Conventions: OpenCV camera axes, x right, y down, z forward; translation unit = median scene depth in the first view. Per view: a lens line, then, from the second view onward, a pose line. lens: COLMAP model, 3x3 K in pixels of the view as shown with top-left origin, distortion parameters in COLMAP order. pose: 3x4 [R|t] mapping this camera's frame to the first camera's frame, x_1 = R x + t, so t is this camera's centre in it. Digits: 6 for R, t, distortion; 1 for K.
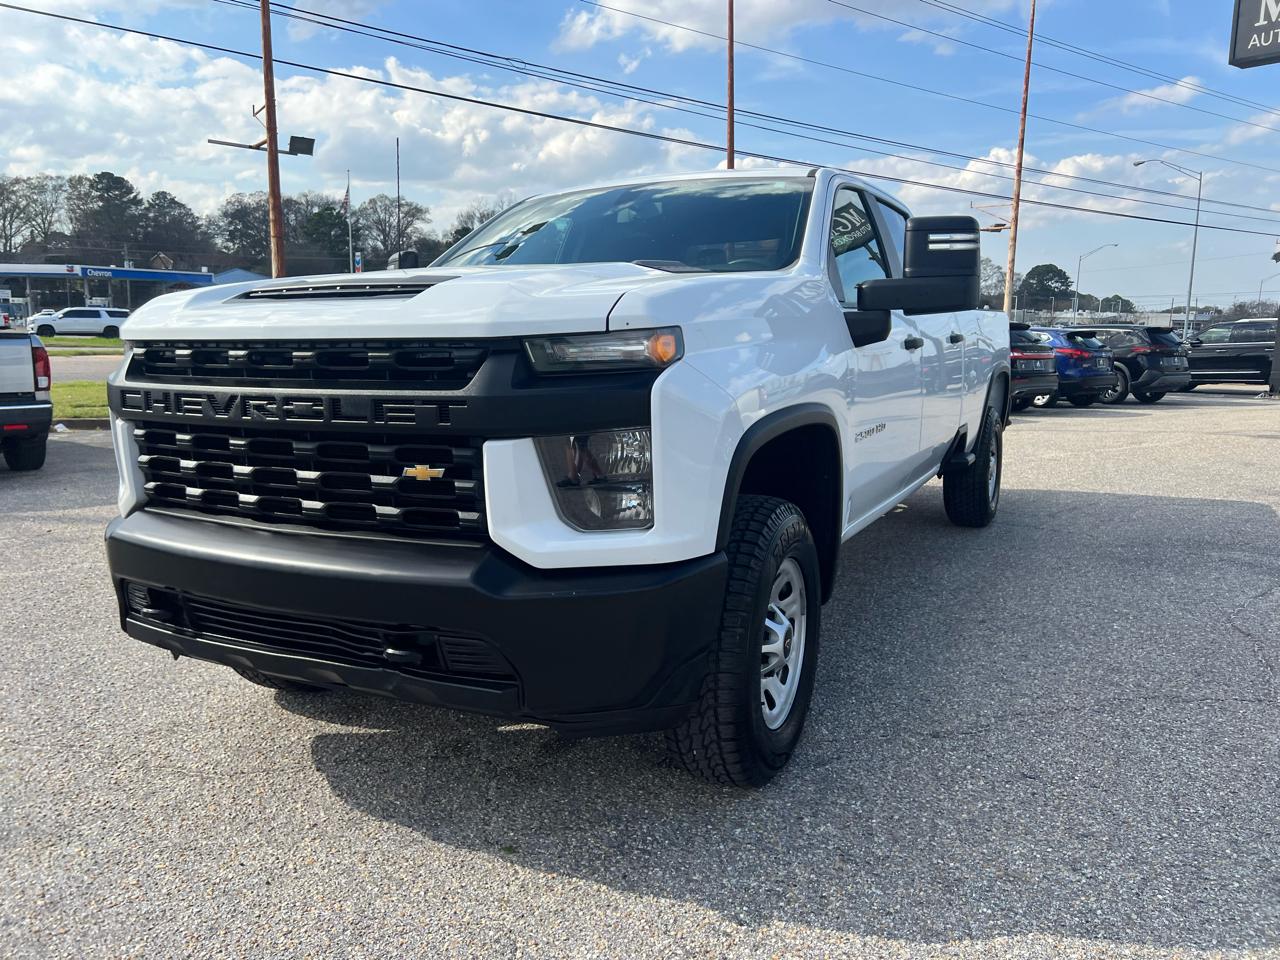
lens RADIAL K [[967.0, 0, 634.4], [0, 967.0, 471.2], [0, 0, 1]] dist [0.048728, -0.049900]
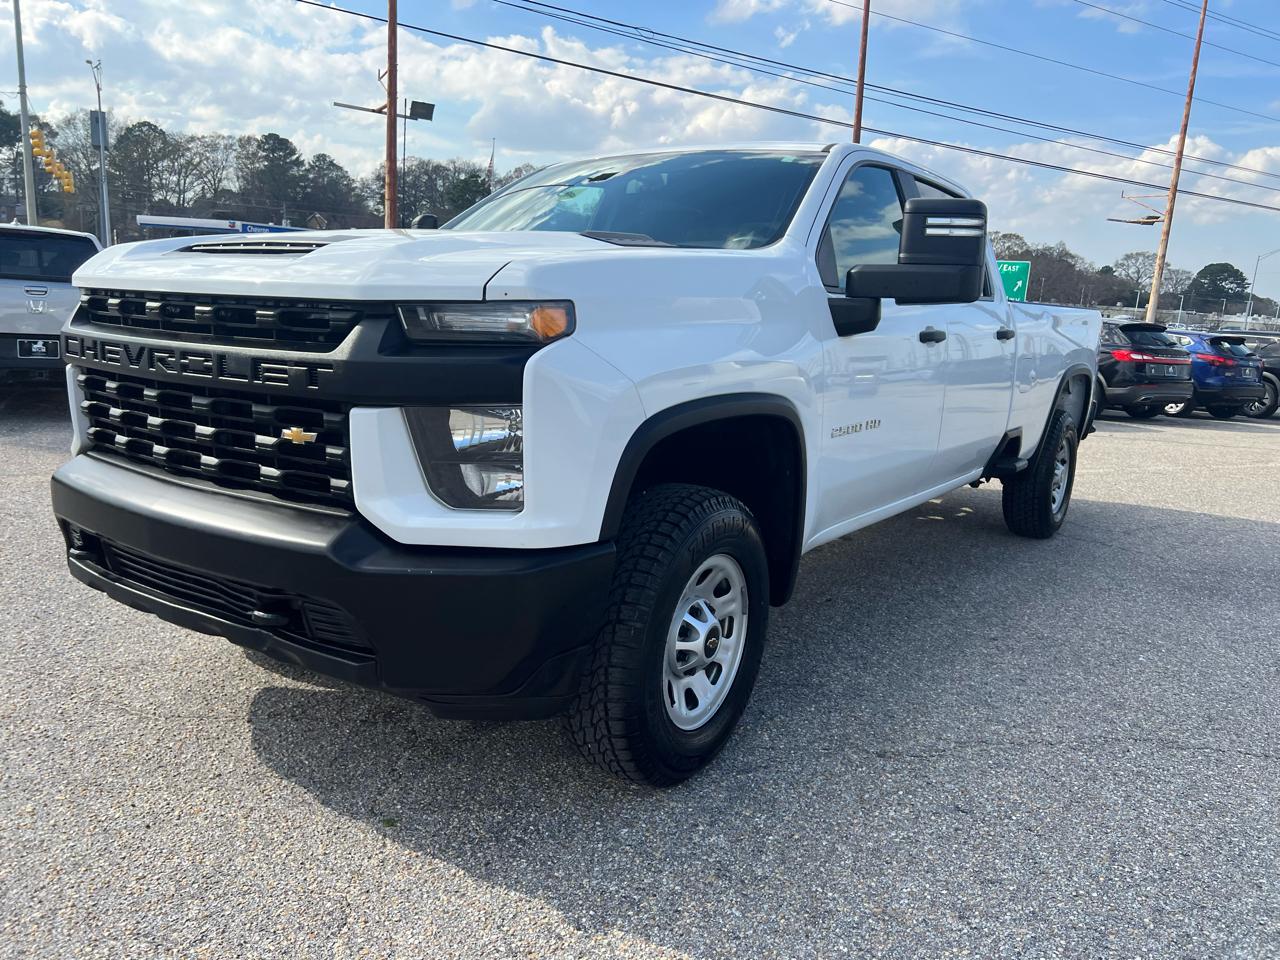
lens RADIAL K [[967.0, 0, 633.5], [0, 967.0, 480.0], [0, 0, 1]] dist [0.048728, -0.049900]
pose [[0.989203, 0.075588, -0.125556, 0.179932], [-0.071595, 0.996783, 0.036022, -0.010062], [0.127875, -0.026644, 0.991432, 0.048481]]
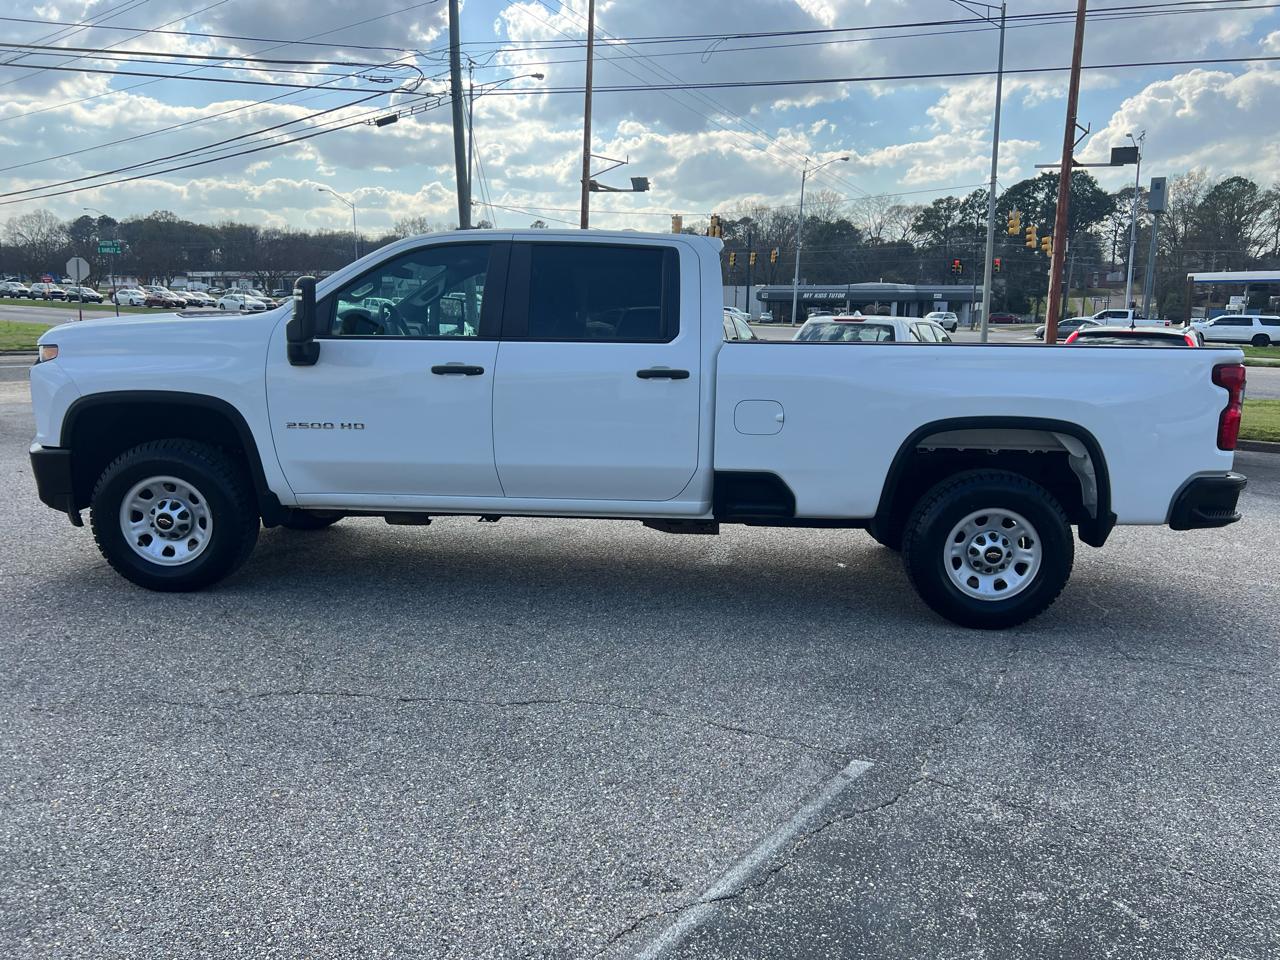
lens RADIAL K [[967.0, 0, 649.9], [0, 967.0, 478.5], [0, 0, 1]] dist [0.048728, -0.049900]
pose [[0.411032, 0.156673, -0.898057, 2.058408], [-0.154773, 0.982813, 0.100621, -0.215886], [0.898386, 0.097637, 0.428216, 0.973751]]
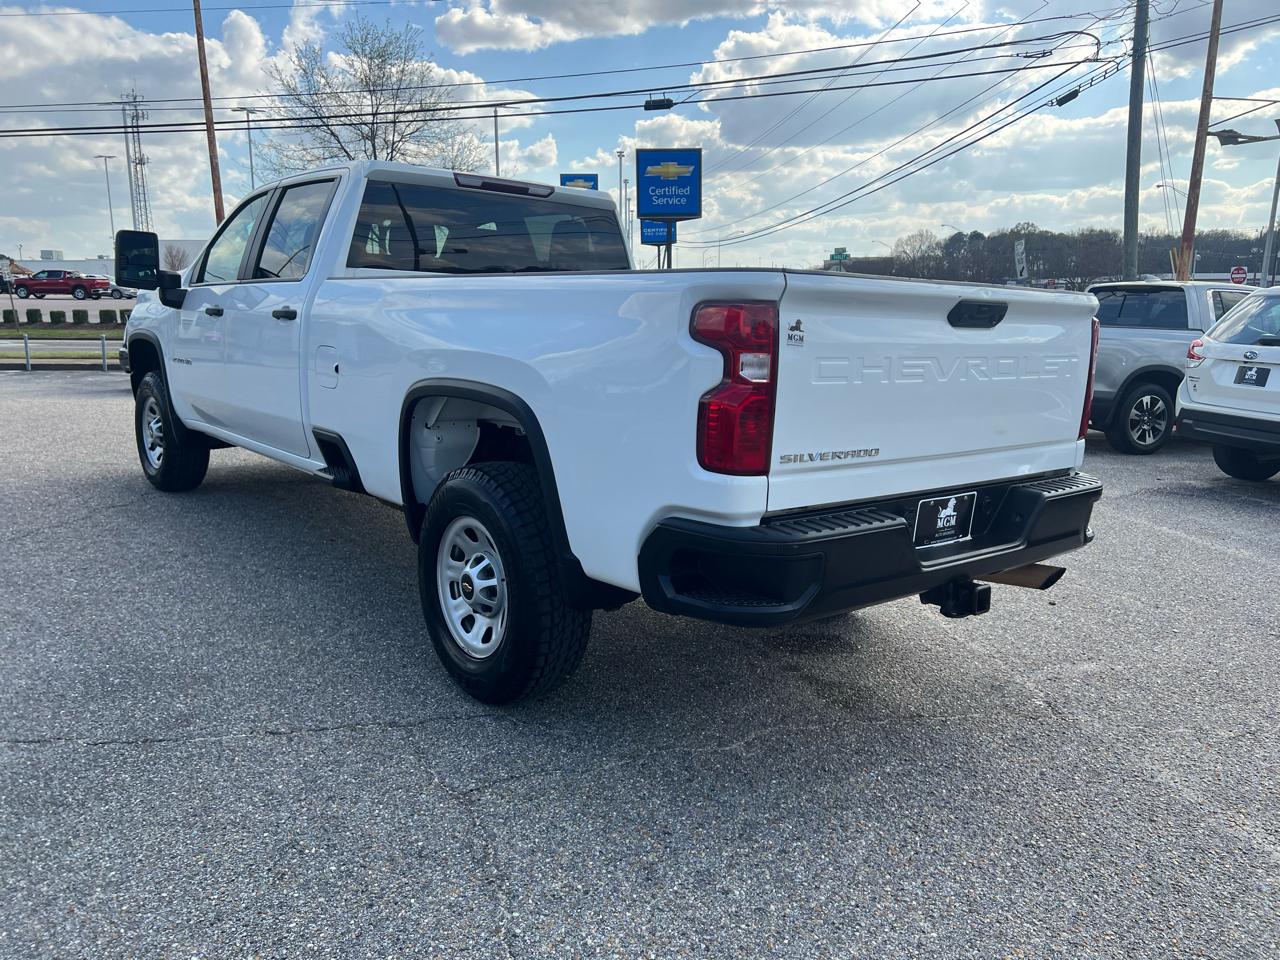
lens RADIAL K [[967.0, 0, 653.3], [0, 967.0, 468.3], [0, 0, 1]] dist [0.048728, -0.049900]
pose [[-0.388628, 0.142328, -0.910335, 1.743617], [-0.156147, 0.963533, 0.217306, -0.427958], [0.908067, 0.226597, -0.352232, 2.831535]]
